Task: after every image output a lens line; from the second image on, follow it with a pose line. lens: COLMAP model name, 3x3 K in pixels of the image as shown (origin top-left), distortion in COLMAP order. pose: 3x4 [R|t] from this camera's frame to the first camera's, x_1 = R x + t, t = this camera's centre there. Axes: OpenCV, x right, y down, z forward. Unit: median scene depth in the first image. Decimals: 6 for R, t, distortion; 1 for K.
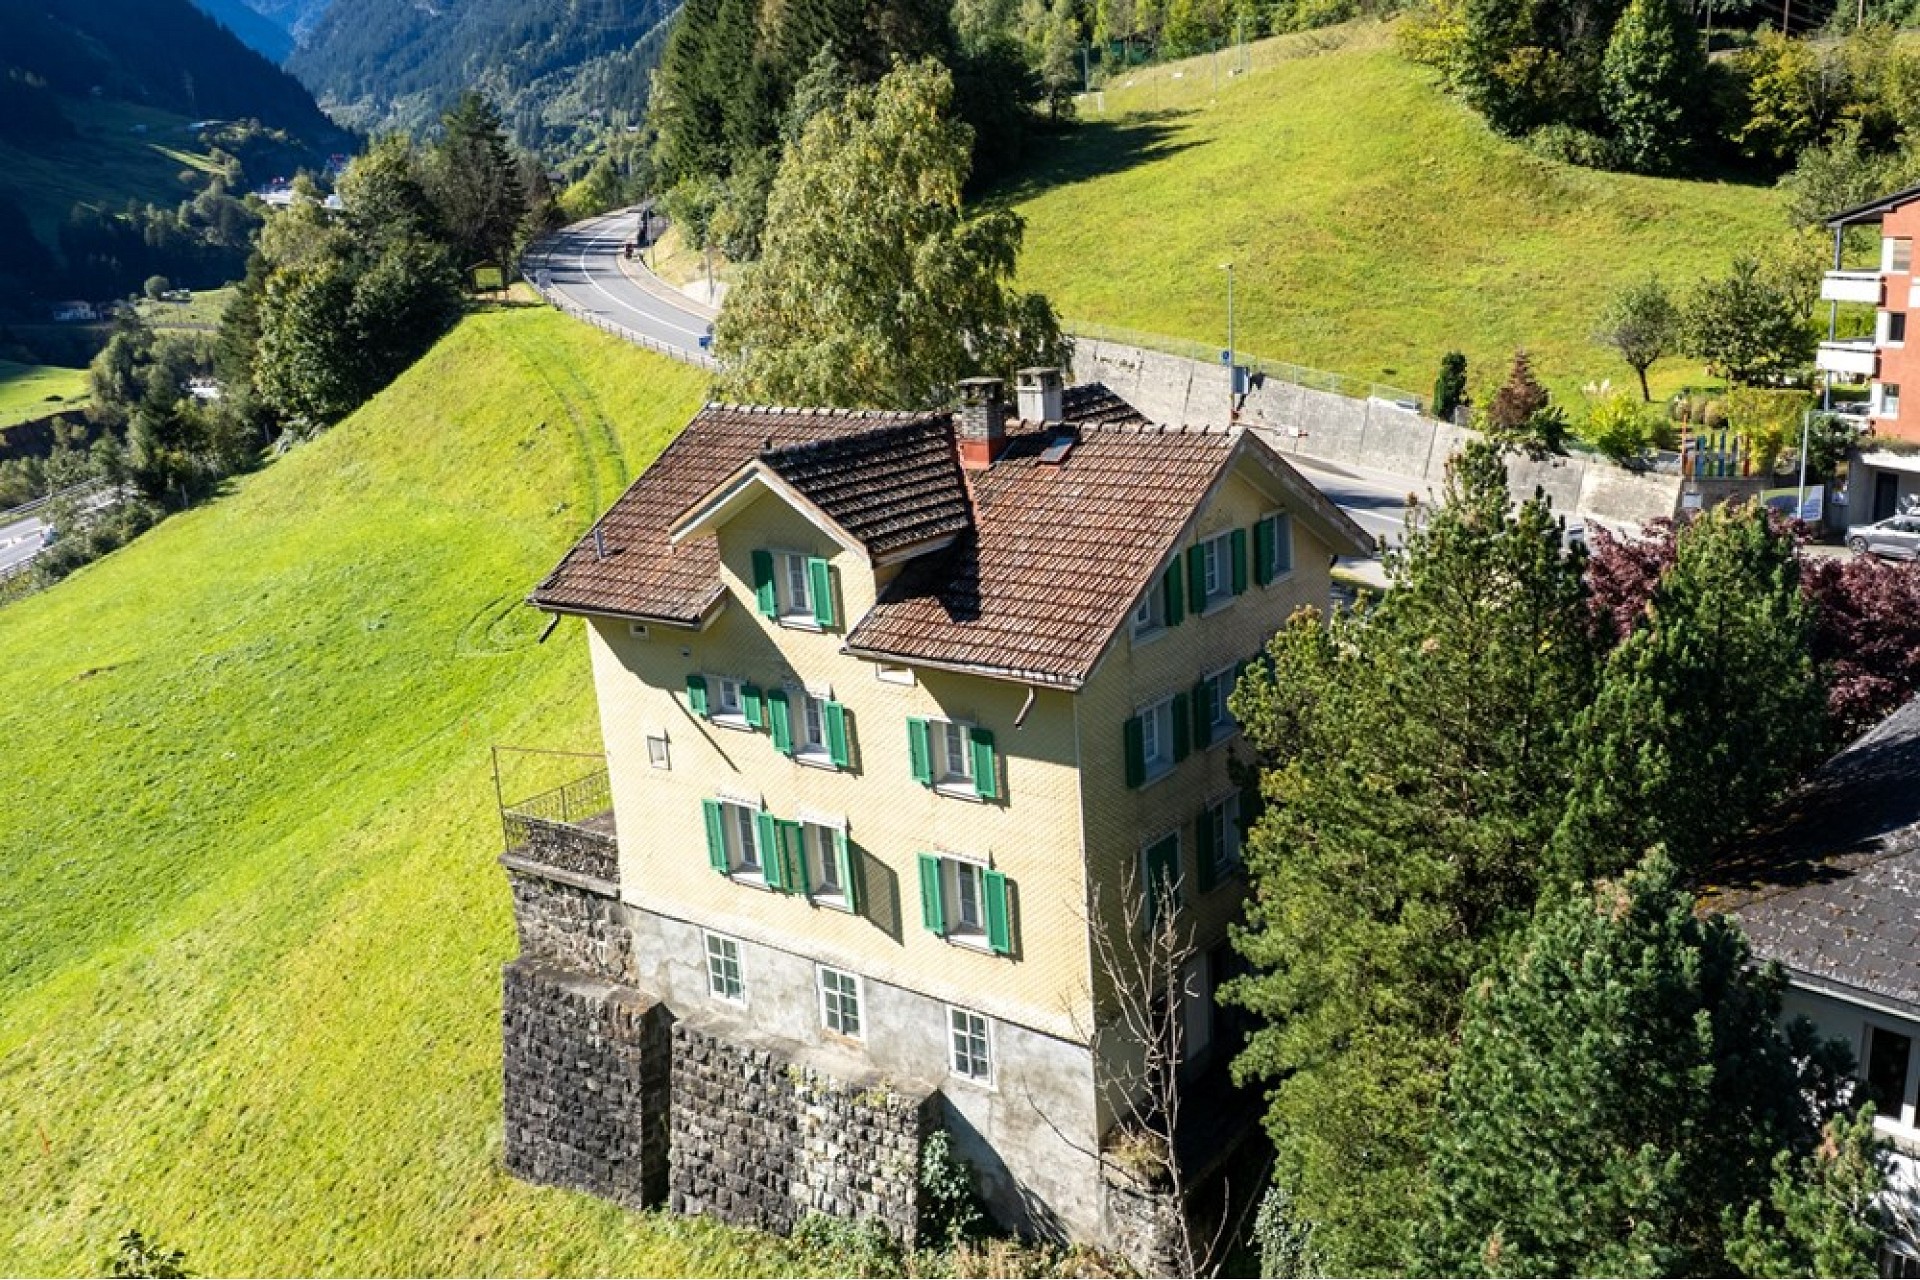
lens RADIAL K [[1649.2, 0, 1118.4], [0, 1649.2, 641.7], [0, 0, 1]] dist [-0.033485, -0.001340]
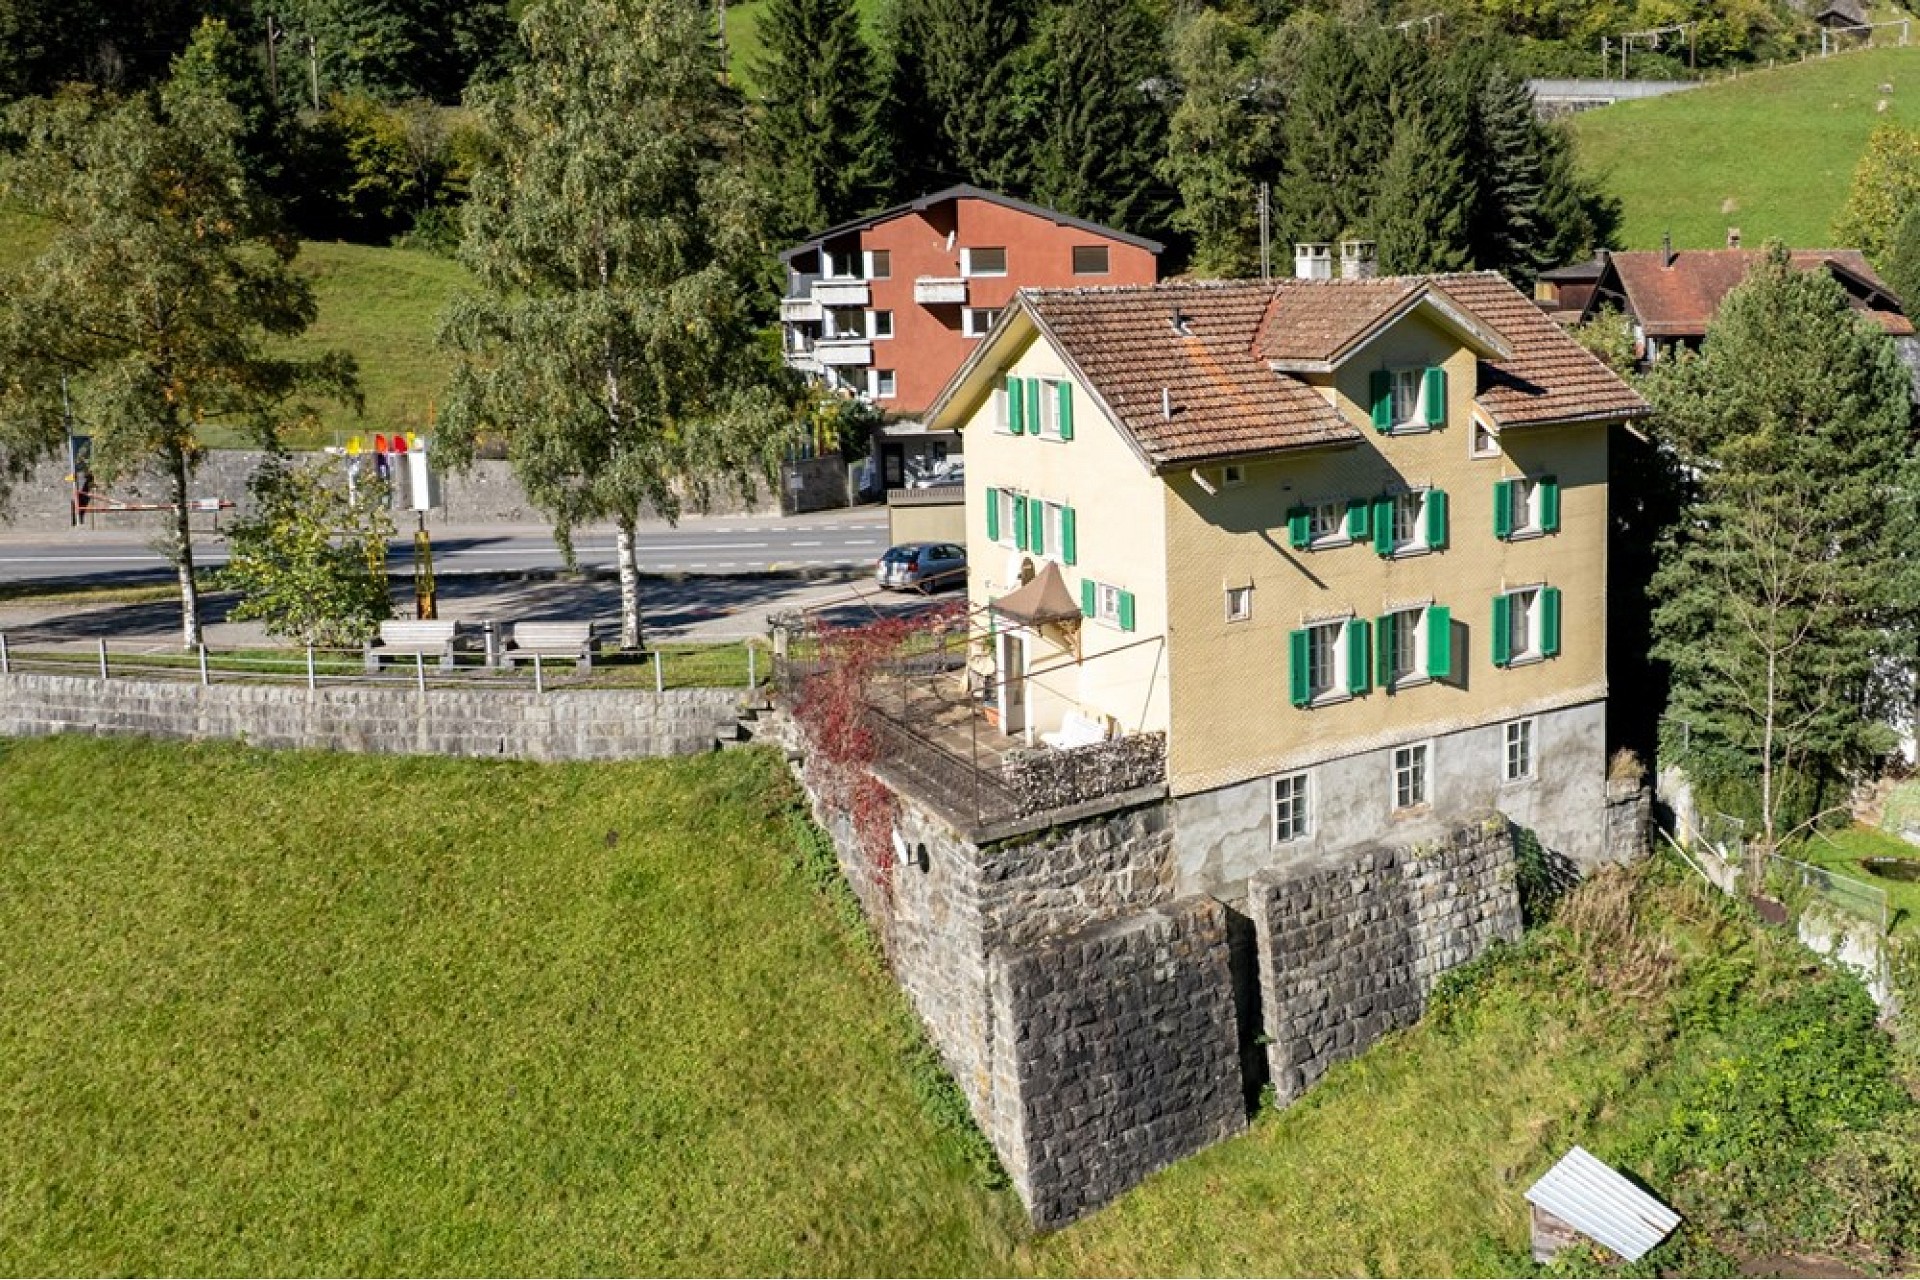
lens RADIAL K [[1701.6, 0, 1274.5], [0, 1701.6, 426.7], [0, 0, 1]] dist [-0.036549, 0.005750]
pose [[0.358417, -0.060238, 0.931616, -1.263620], [0.255783, 0.966066, -0.035941, 0.006573], [-0.897837, 0.251174, 0.361662, 0.601665]]
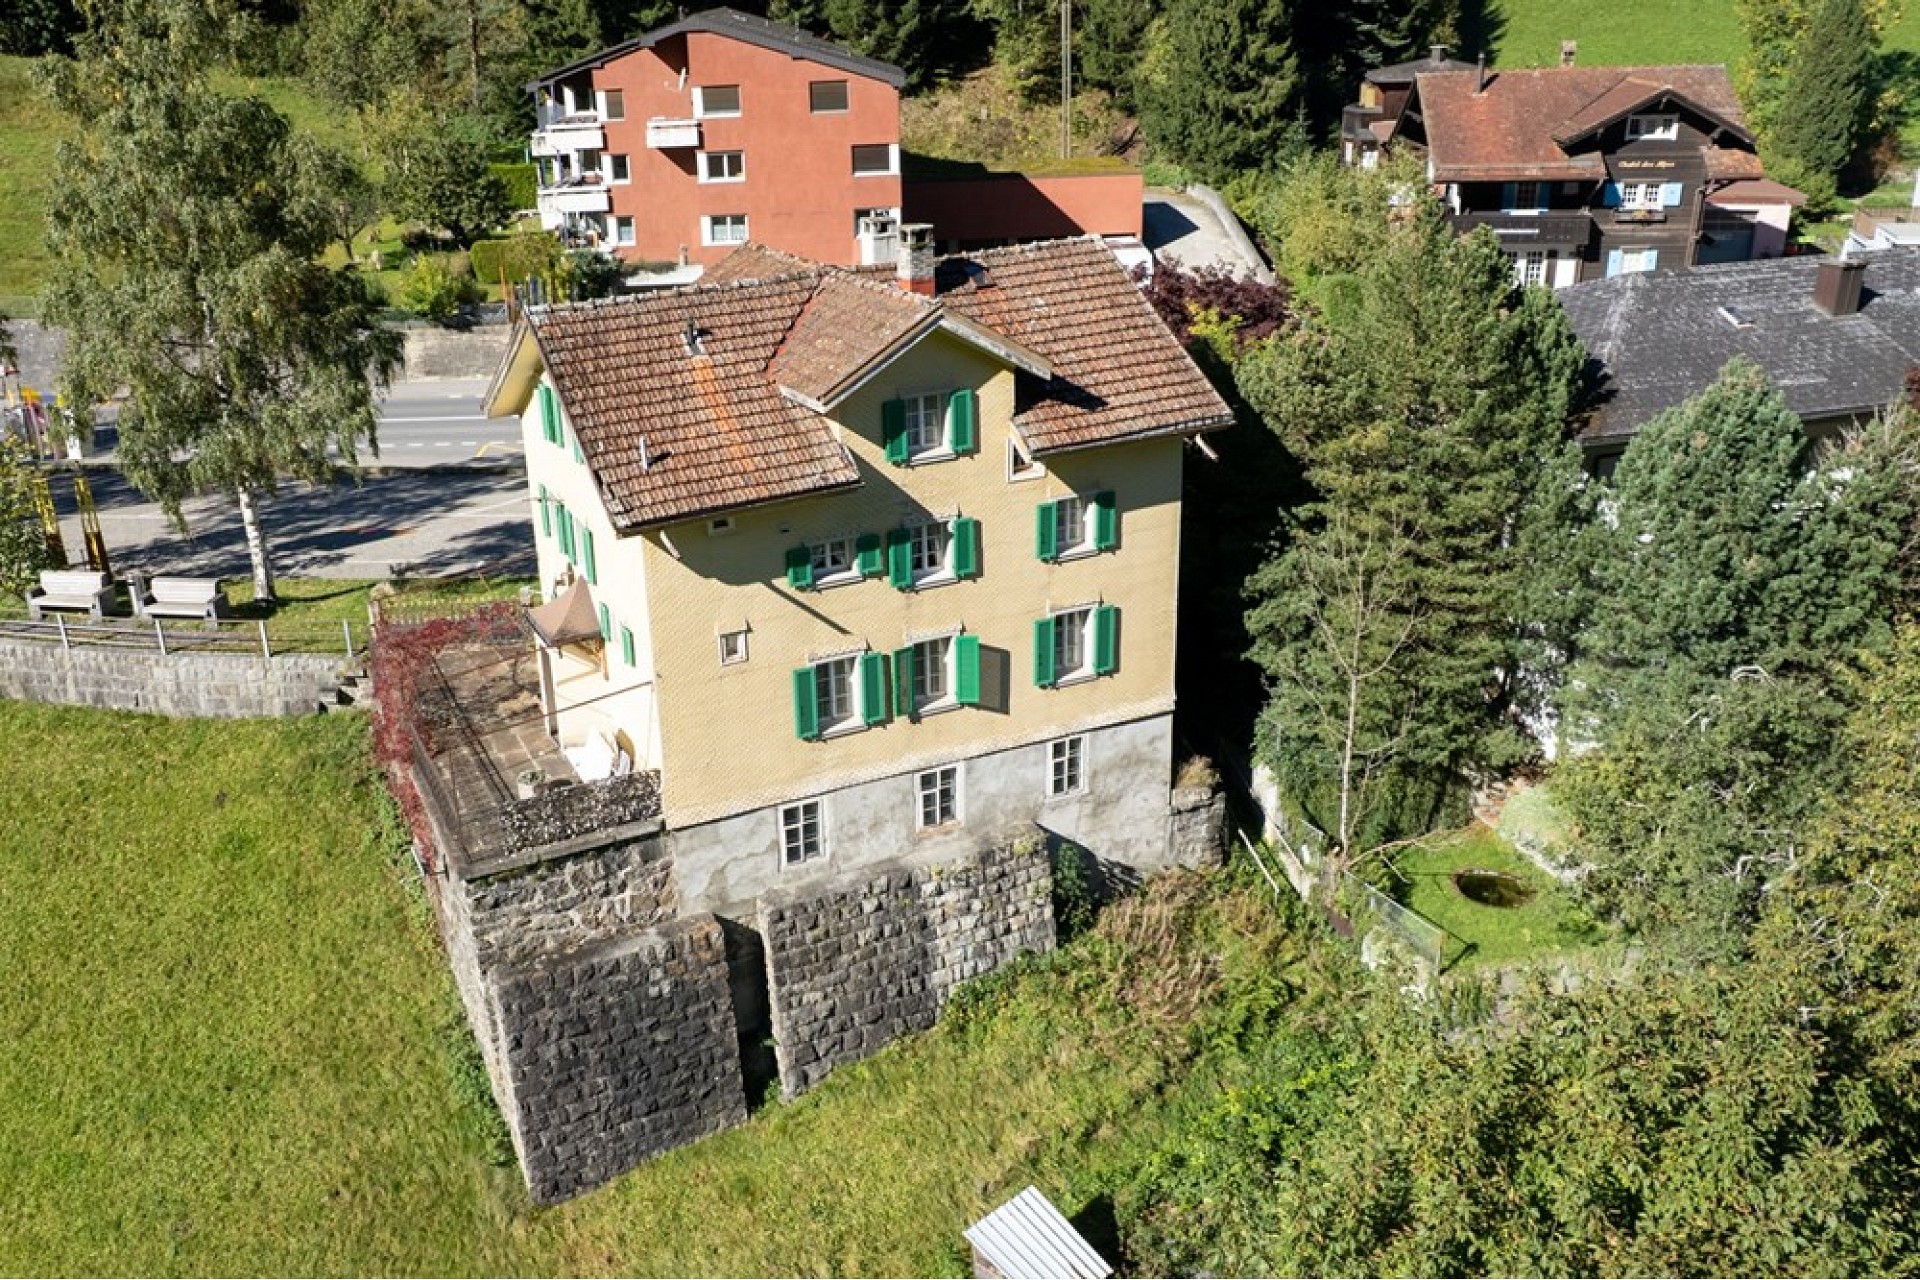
lens RADIAL K [[1702.8, 0, 831.3], [0, 1702.8, 664.6], [0, 0, 1]] dist [-0.036794, 0.005793]
pose [[0.539653, -0.306820, 0.783987, -1.083890], [0.250893, 0.947523, 0.198121, -0.113307], [-0.803634, 0.089780, 0.588313, 0.367782]]
